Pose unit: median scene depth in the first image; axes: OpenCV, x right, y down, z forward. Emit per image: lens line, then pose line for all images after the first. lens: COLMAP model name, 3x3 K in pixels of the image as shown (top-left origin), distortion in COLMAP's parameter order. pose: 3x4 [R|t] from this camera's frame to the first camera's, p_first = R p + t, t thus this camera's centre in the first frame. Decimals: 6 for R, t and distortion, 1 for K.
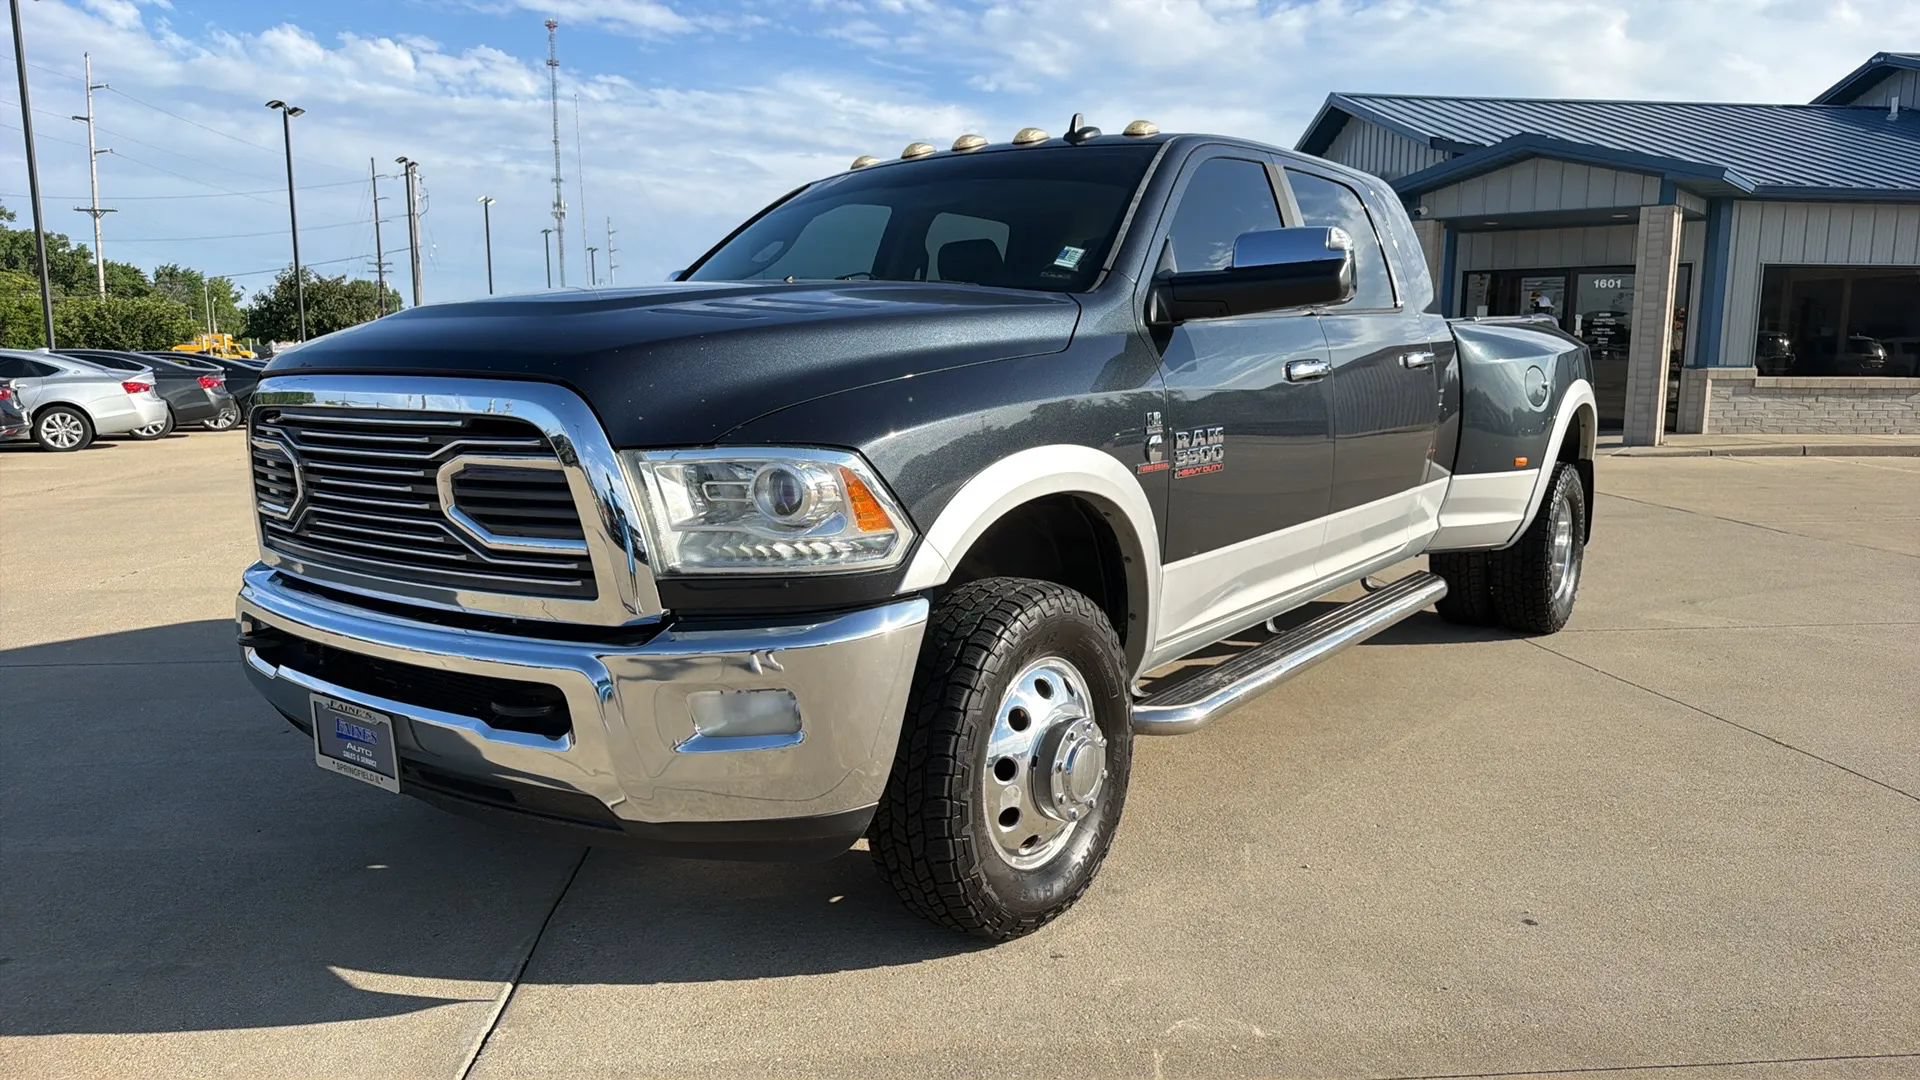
lens RADIAL K [[1308.8, 0, 968.5], [0, 1308.8, 556.0], [0, 0, 1]] dist [0.028846, -0.036657]
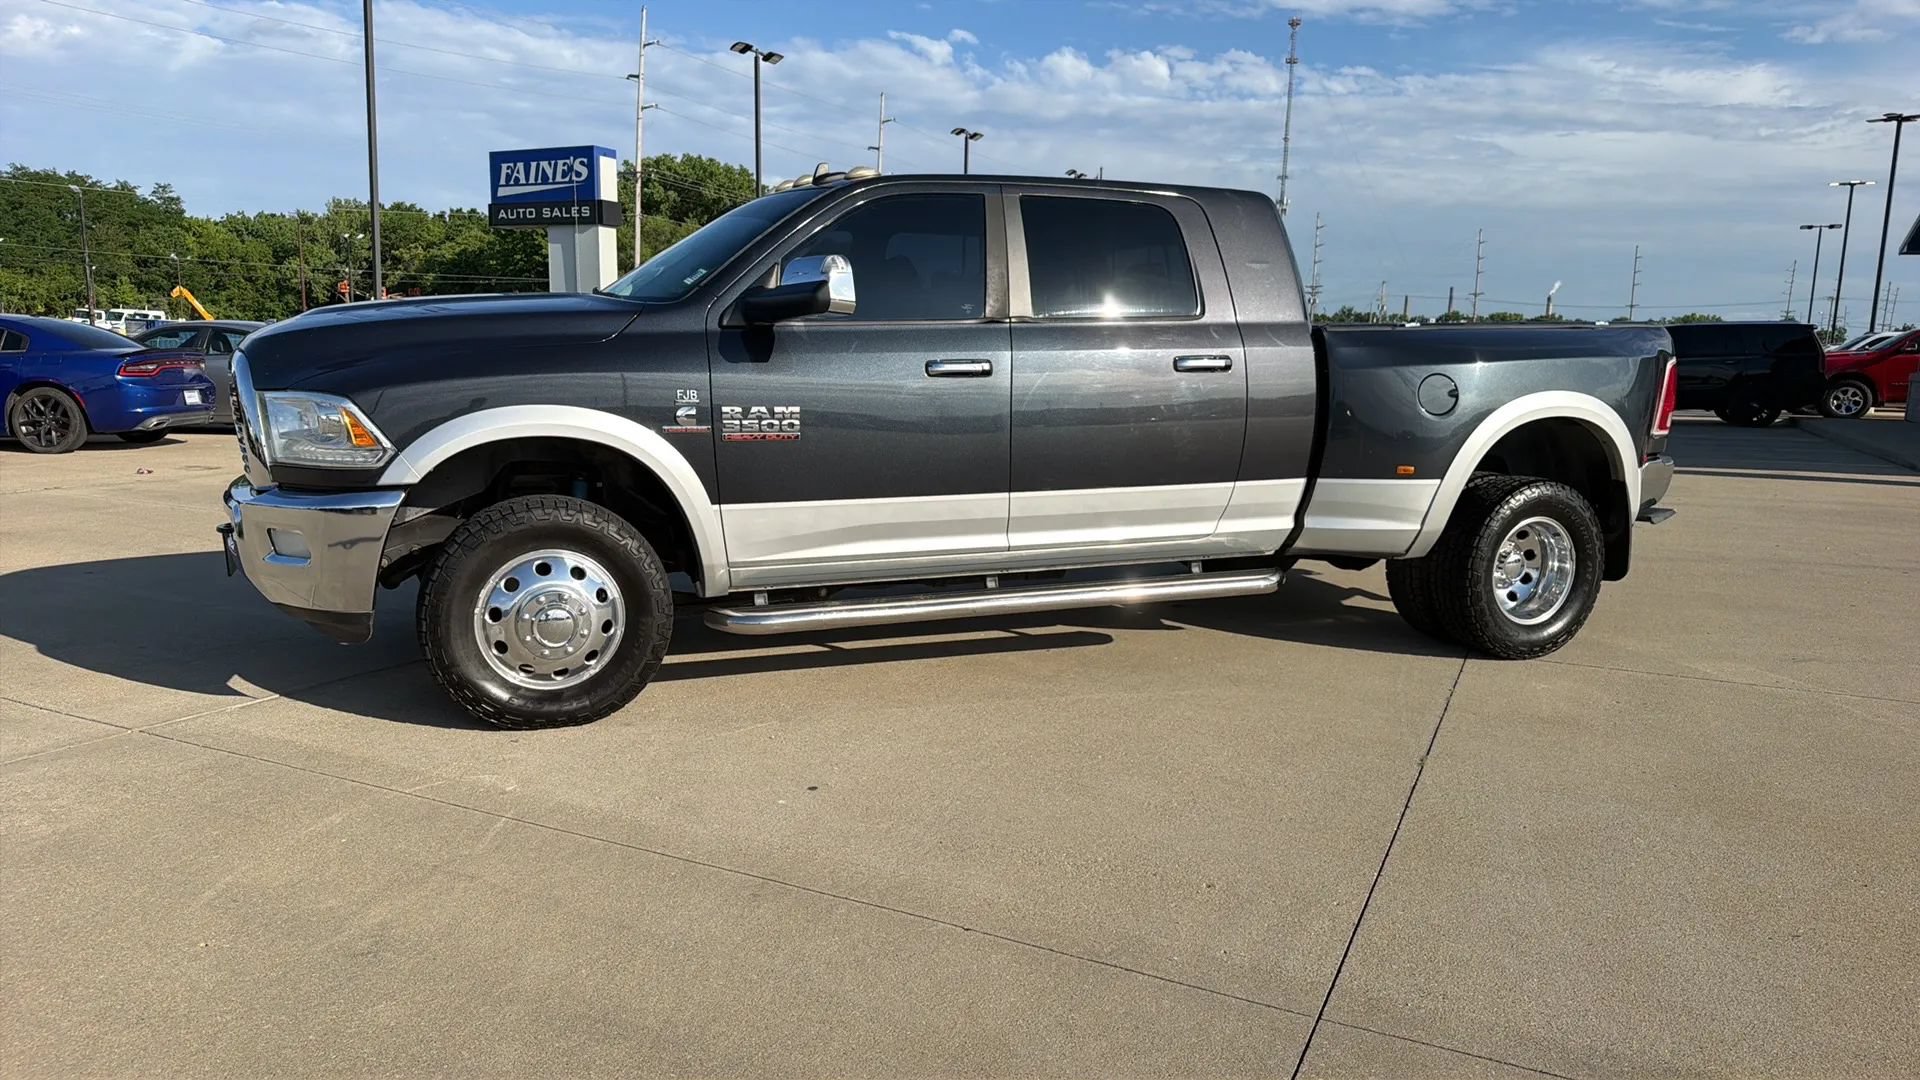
lens RADIAL K [[1310.7, 0, 930.4], [0, 1310.7, 570.9], [0, 0, 1]] dist [0.018124, -0.024554]
pose [[0.847330, 0.109249, -0.519708, 0.097729], [-0.101675, 0.993881, 0.043155, -0.000499], [0.521243, 0.016275, 0.853253, -0.004271]]
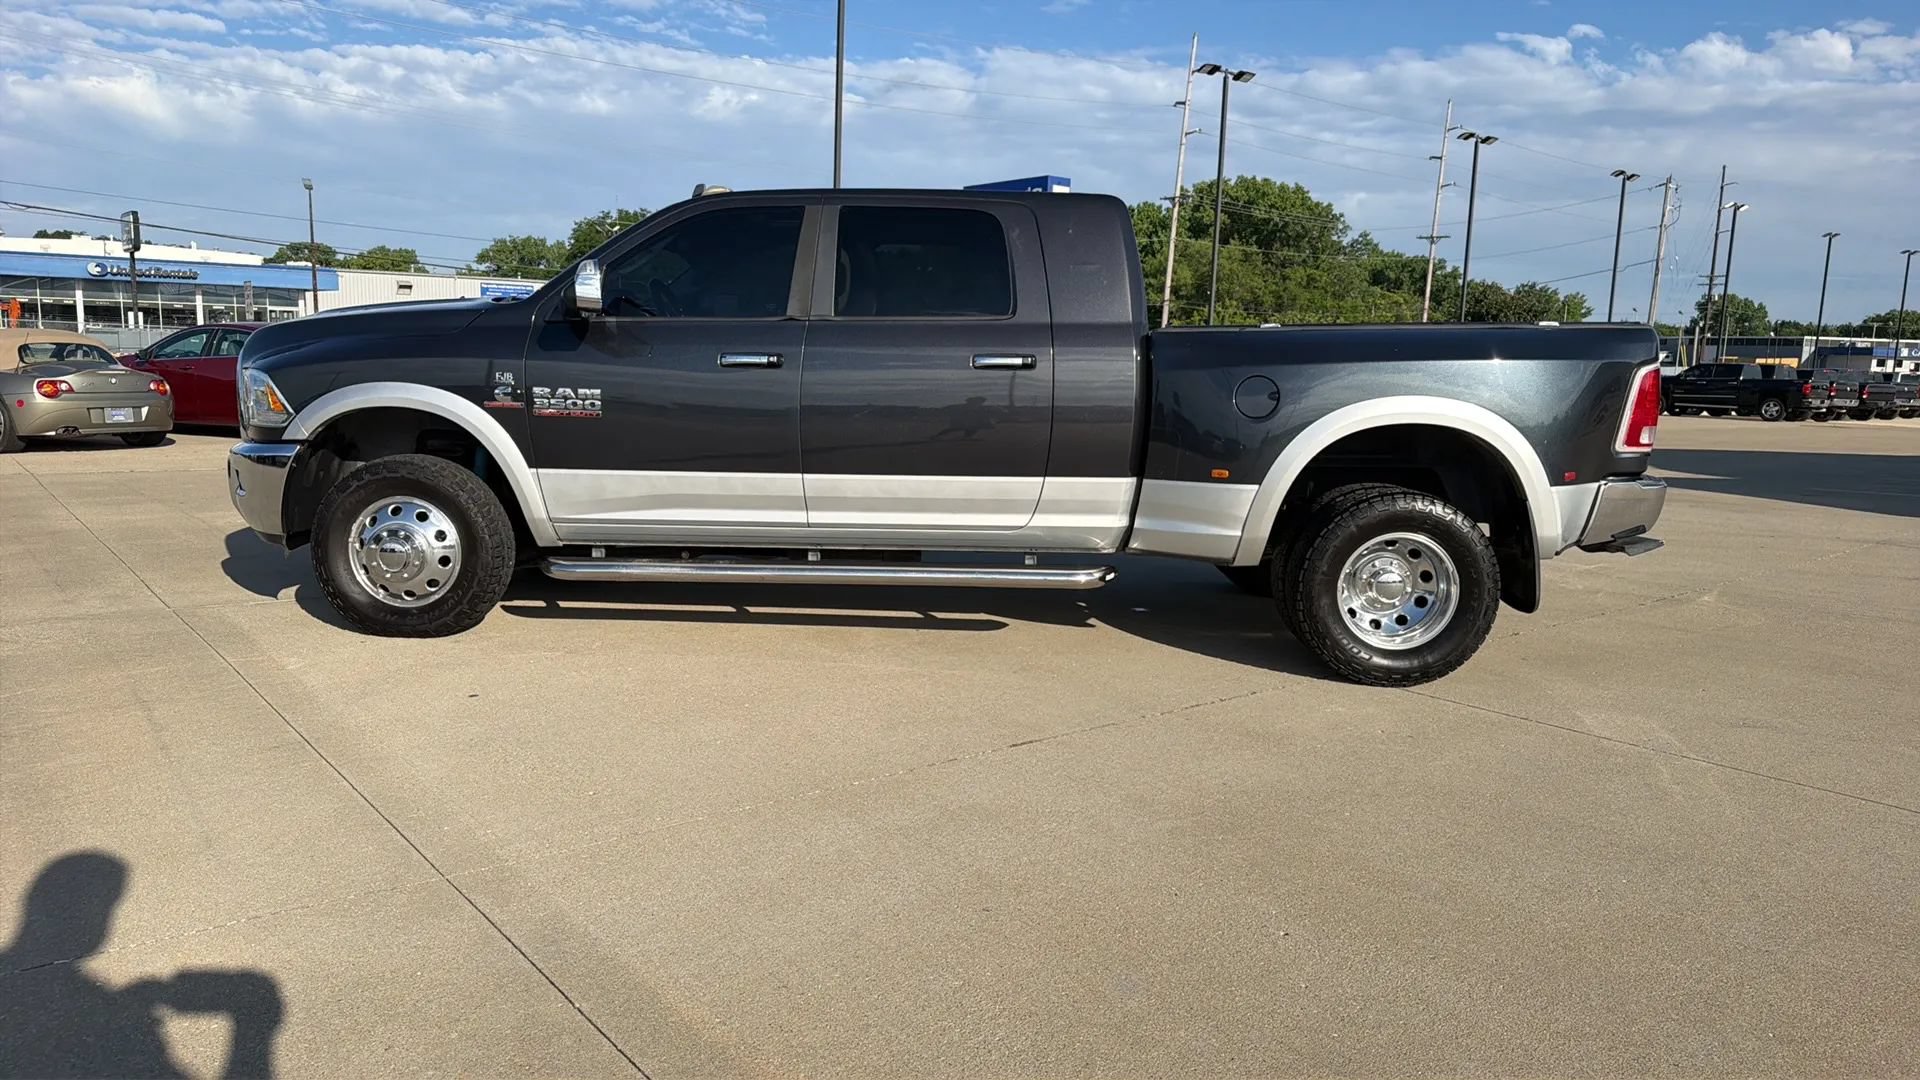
lens RADIAL K [[1303.7, 0, 940.5], [0, 1303.7, 576.2], [0, 0, 1]] dist [0.016005, -0.016068]
pose [[0.556742, 0.157969, -0.815527, 0.167457], [-0.154157, 0.984346, 0.085431, -0.007327], [0.816256, 0.078156, 0.572379, 0.045051]]
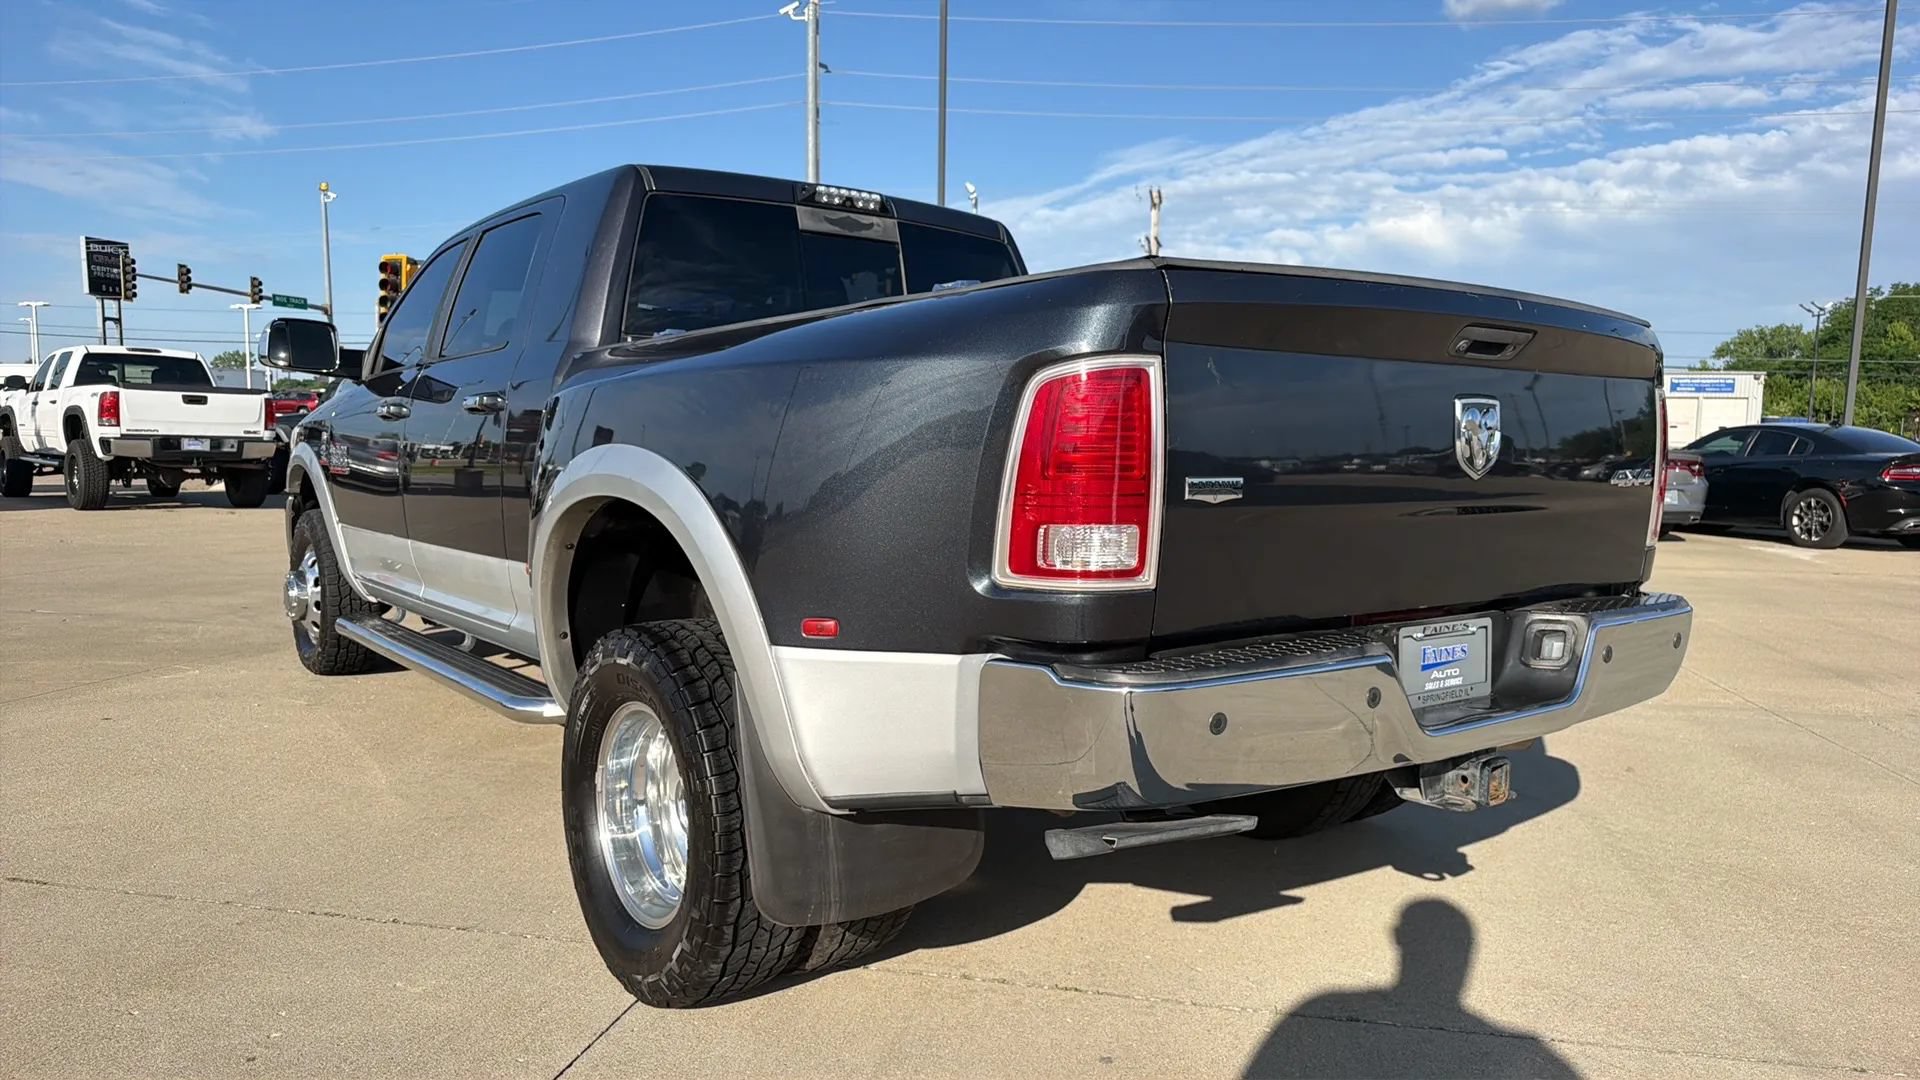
lens RADIAL K [[1303.7, 0, 940.5], [0, 1303.7, 576.2], [0, 0, 1]] dist [0.016005, -0.016068]
pose [[-0.291587, 0.105065, -0.950757, 0.143434], [-0.159428, 0.974709, 0.156606, -0.029442], [0.943165, 0.197242, -0.267462, 0.204896]]
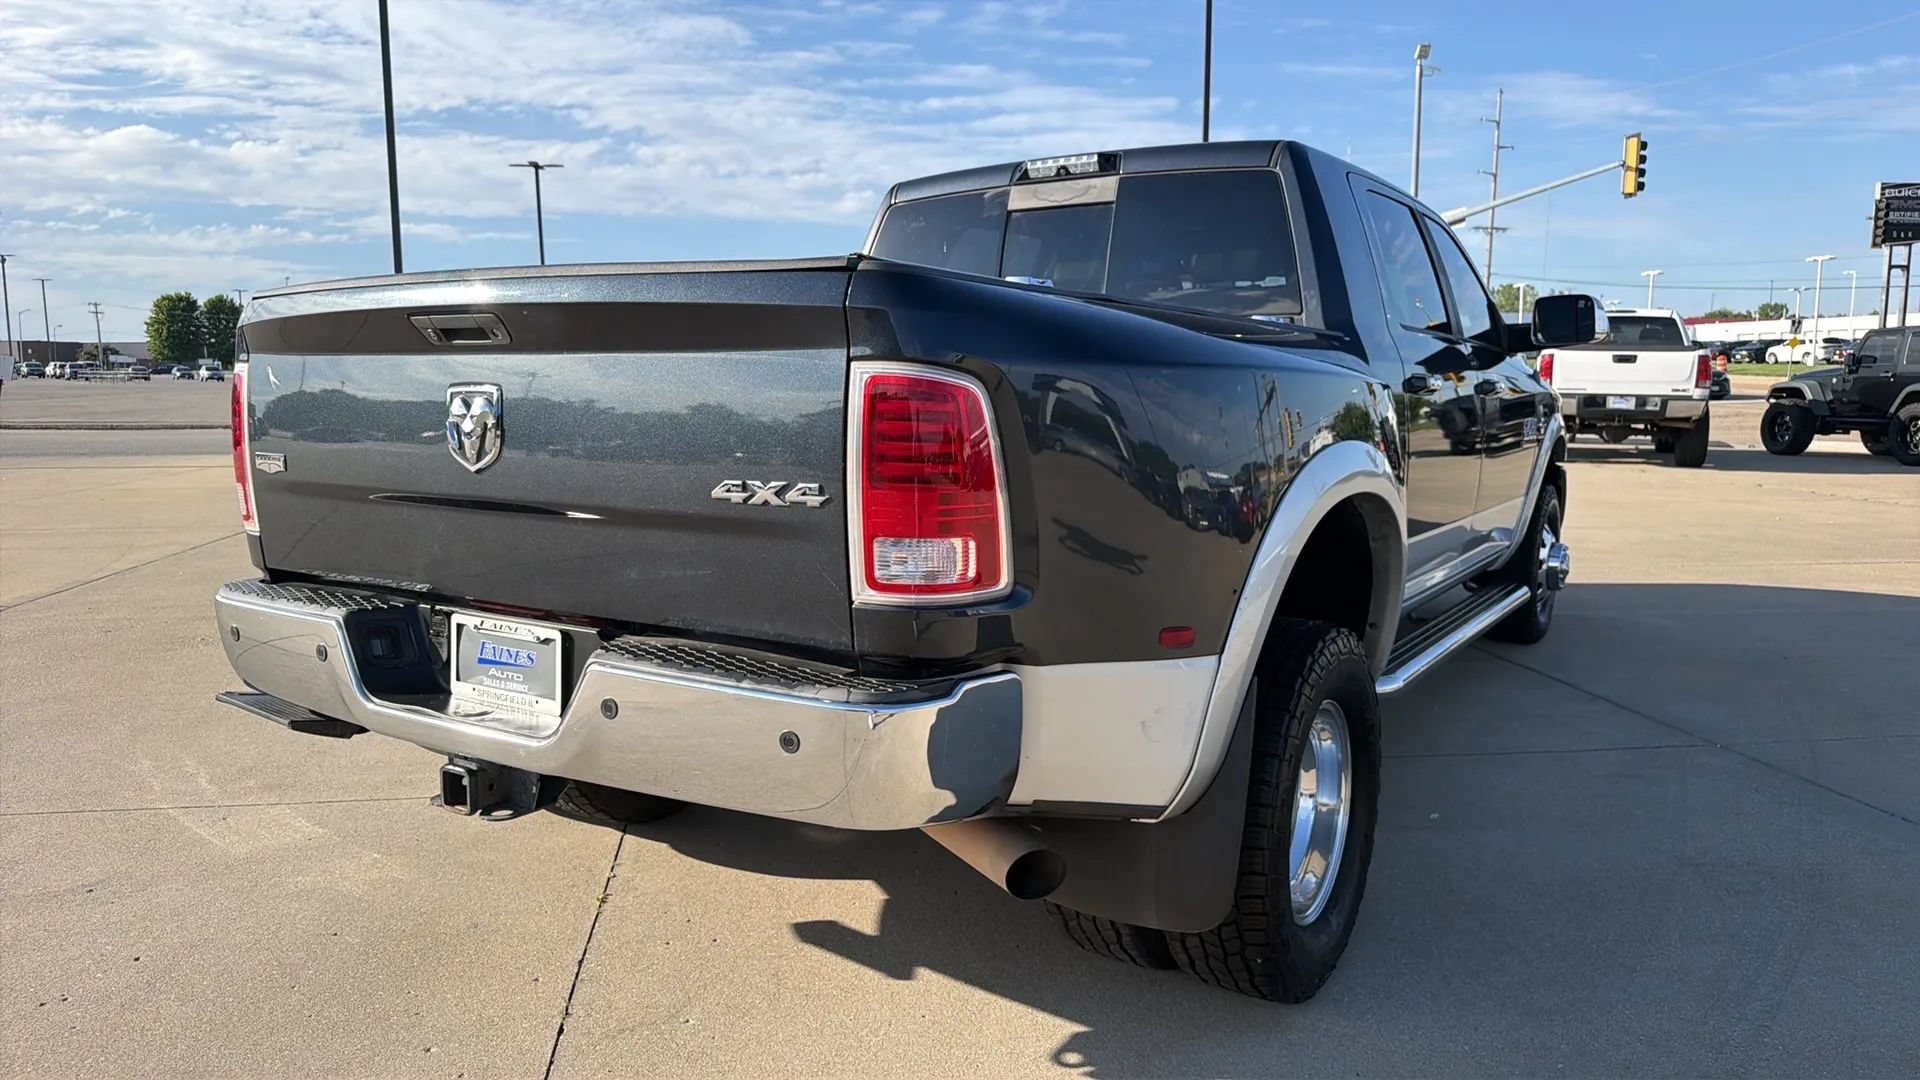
lens RADIAL K [[1305.9, 0, 944.3], [0, 1305.9, 552.1], [0, 0, 1]] dist [0.015568, -0.016132]
pose [[-0.998697, 0.012773, -0.049399, 0.048643], [-0.001895, 0.958205, 0.286078, -0.043098], [0.050989, 0.285799, -0.956932, 0.277110]]
